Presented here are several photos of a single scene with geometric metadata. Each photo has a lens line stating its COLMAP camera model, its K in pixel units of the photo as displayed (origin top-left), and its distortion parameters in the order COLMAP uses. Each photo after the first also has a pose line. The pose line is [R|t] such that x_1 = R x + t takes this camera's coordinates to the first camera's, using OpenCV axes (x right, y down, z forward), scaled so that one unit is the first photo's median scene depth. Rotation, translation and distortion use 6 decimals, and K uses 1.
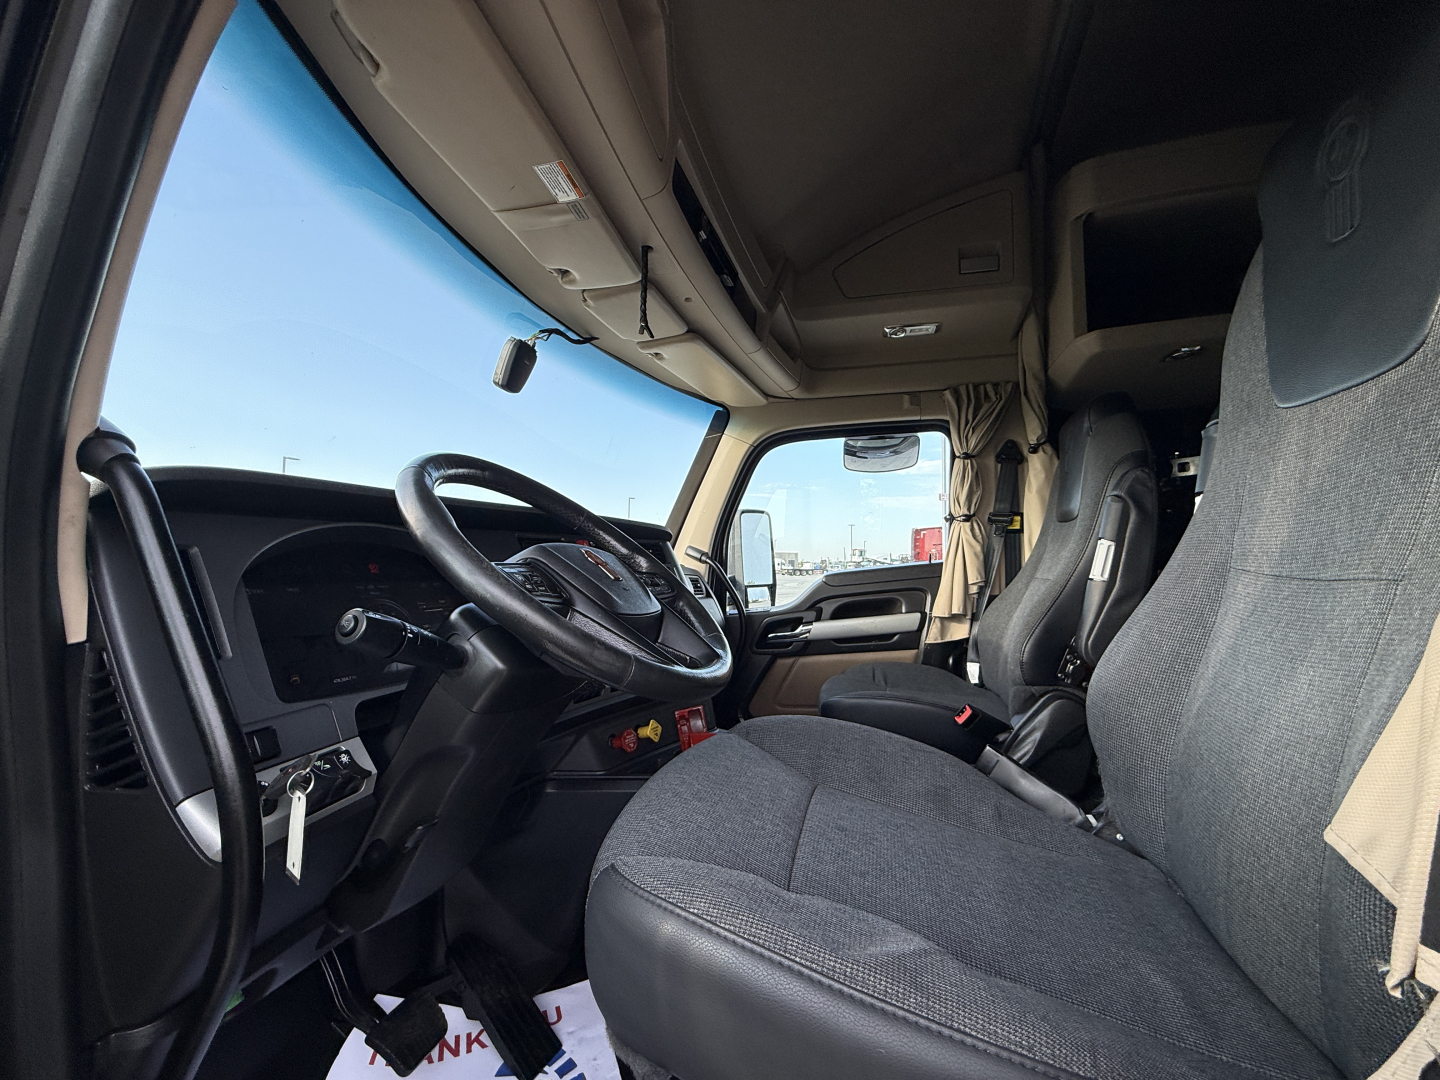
lens RADIAL K [[580.3, 0, 711.1], [0, 580.3, 540.3], [0, 0, 1]] dist [0.002697, 0.000565]
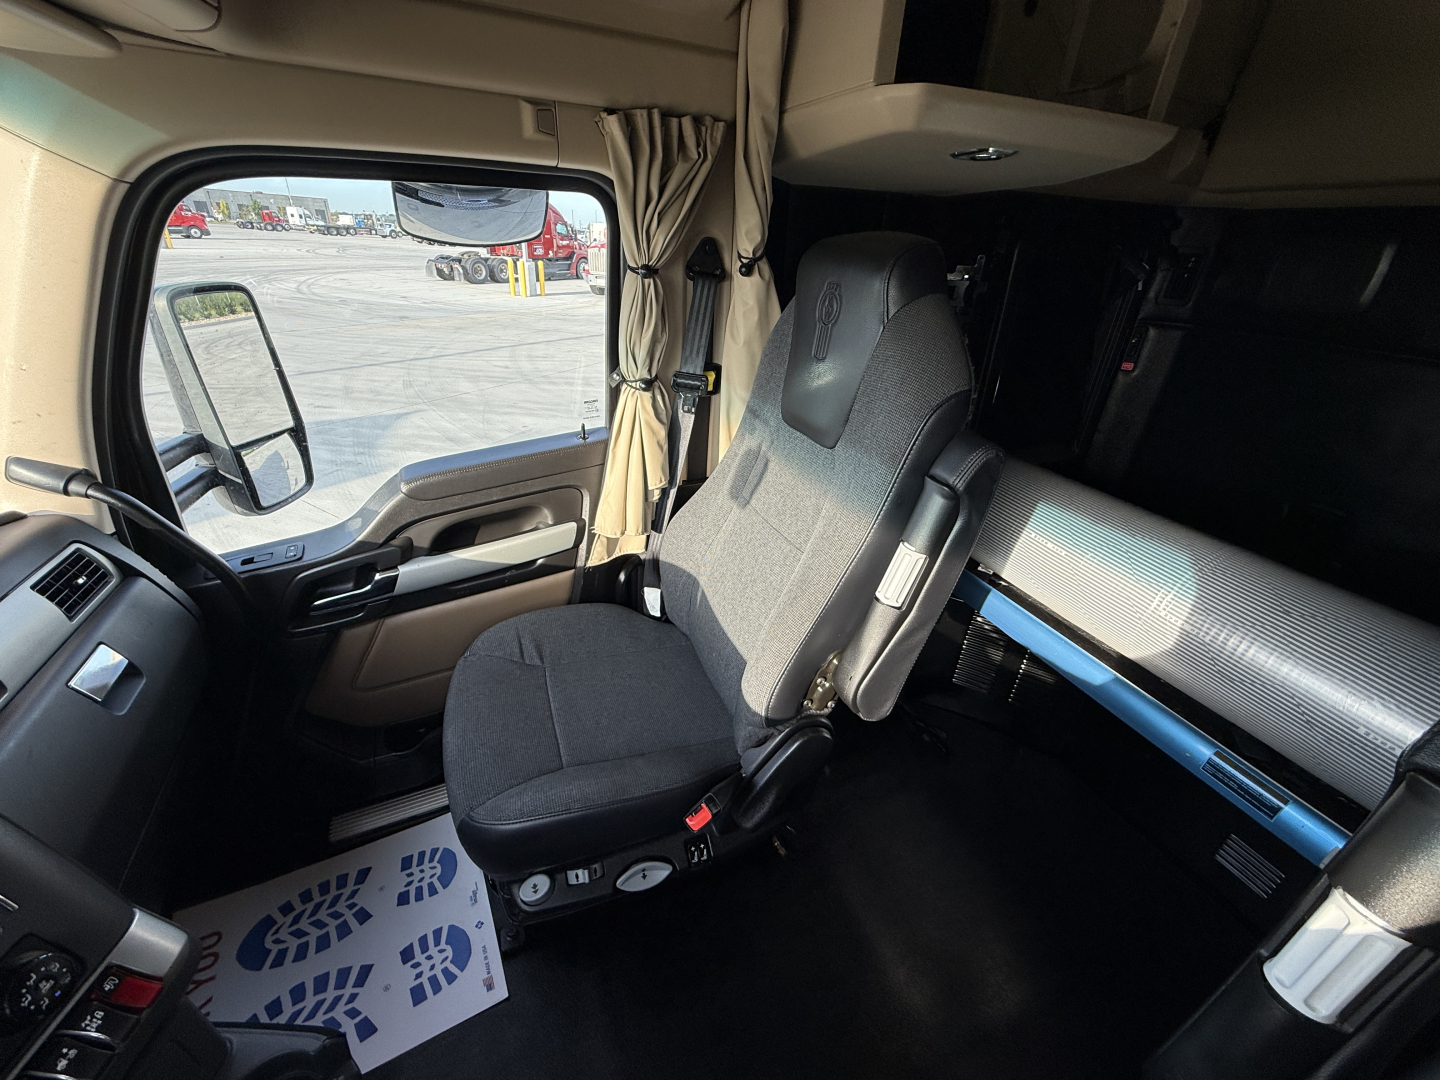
lens RADIAL K [[580.3, 0, 711.1], [0, 580.3, 540.3], [0, 0, 1]] dist [0.002697, 0.000565]
pose [[0.784640, -0.252279, 0.566299, 0.109909], [-0.077047, 0.866694, 0.492854, -0.200208], [-0.615145, -0.430345, 0.660606, 0.487912]]
